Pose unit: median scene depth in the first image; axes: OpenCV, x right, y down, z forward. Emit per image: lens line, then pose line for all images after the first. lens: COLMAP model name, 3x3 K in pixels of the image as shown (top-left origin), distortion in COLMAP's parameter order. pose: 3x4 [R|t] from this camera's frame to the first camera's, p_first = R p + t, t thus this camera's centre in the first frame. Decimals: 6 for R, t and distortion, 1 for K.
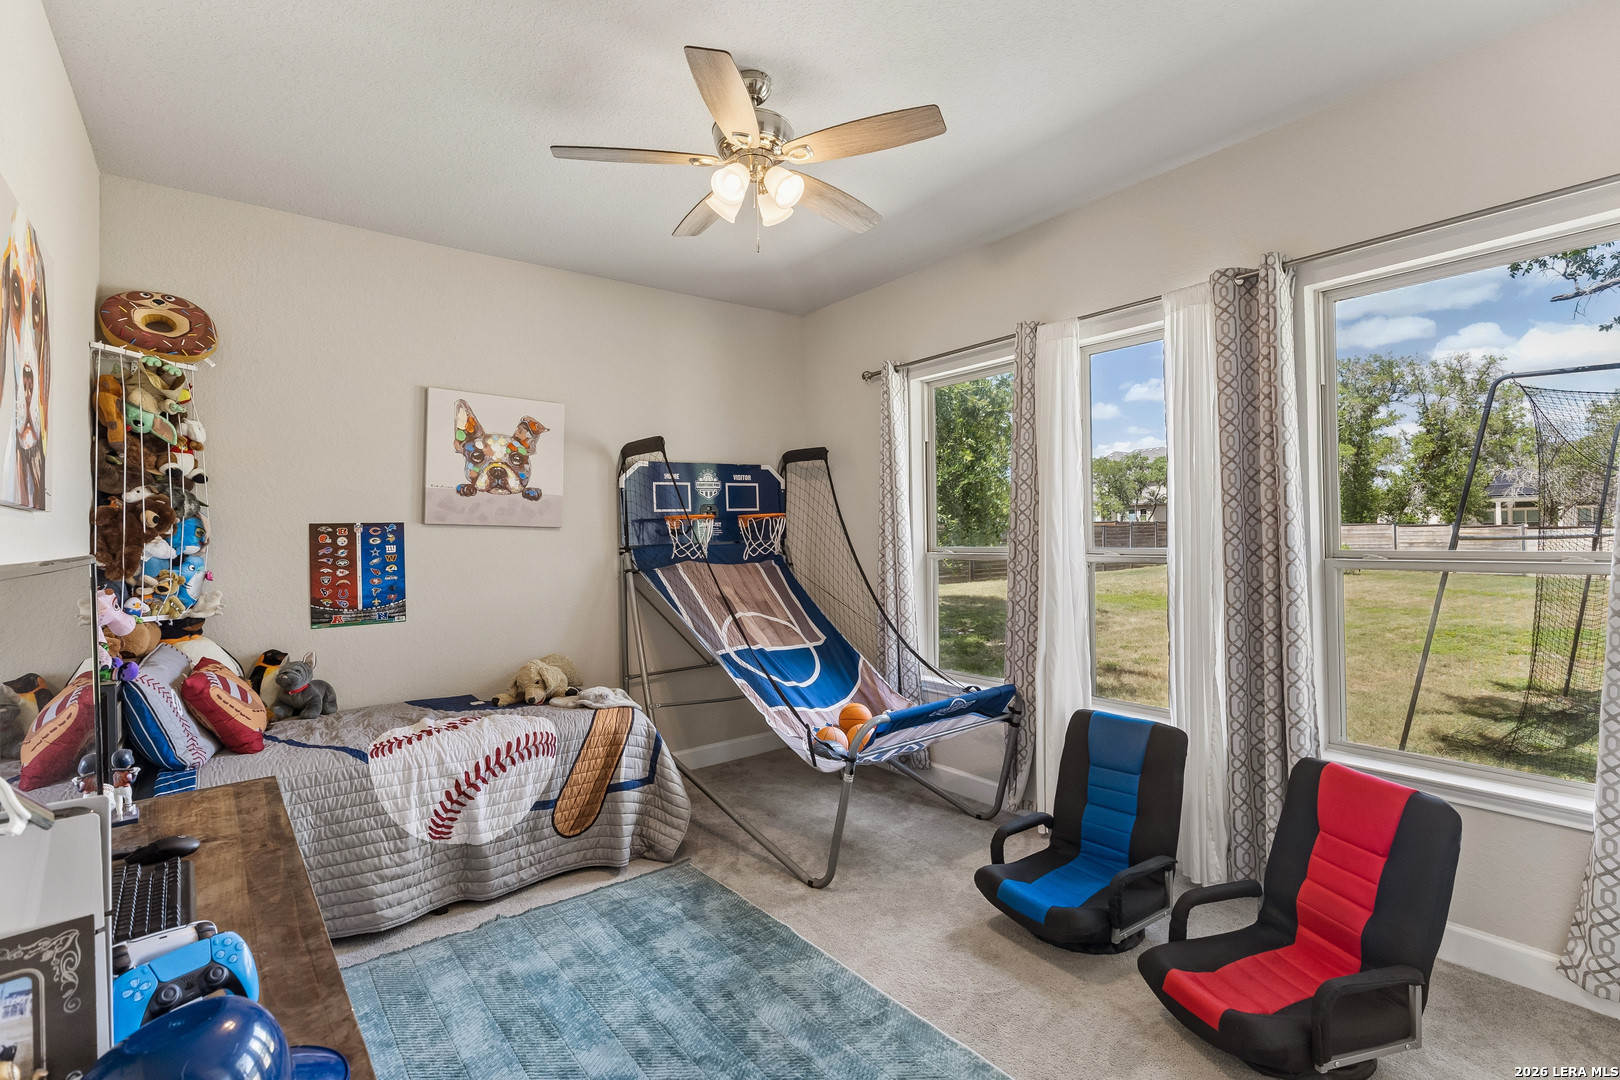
lens RADIAL K [[752.6, 0, 814.0], [0, 752.6, 528.2], [0, 0, 1]] dist [0.000970, 0.000075]
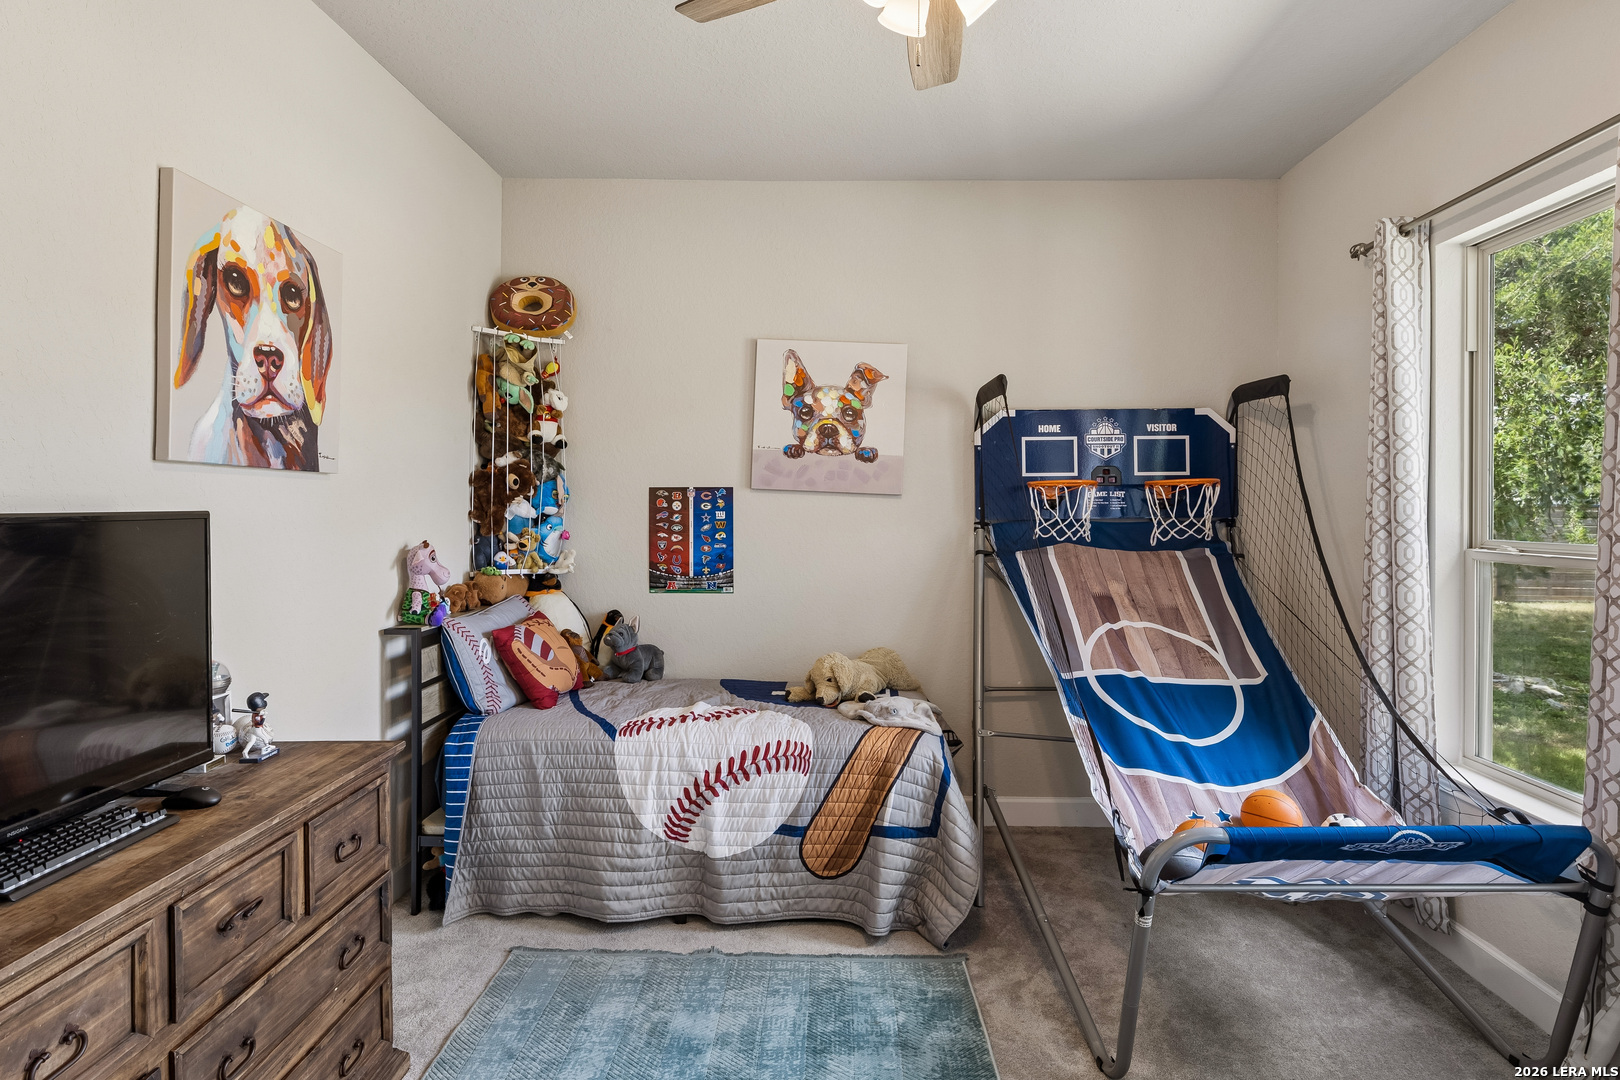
lens RADIAL K [[859.2, 0, 813.7], [0, 859.2, 504.1], [0, 0, 1]] dist [-0.007030, 0.000466]
pose [[0.779687, 0.020698, -0.625828, 0.219297], [-0.016000, 0.999786, 0.013133, -0.002330], [0.625965, -0.000227, 0.779851, 0.256229]]
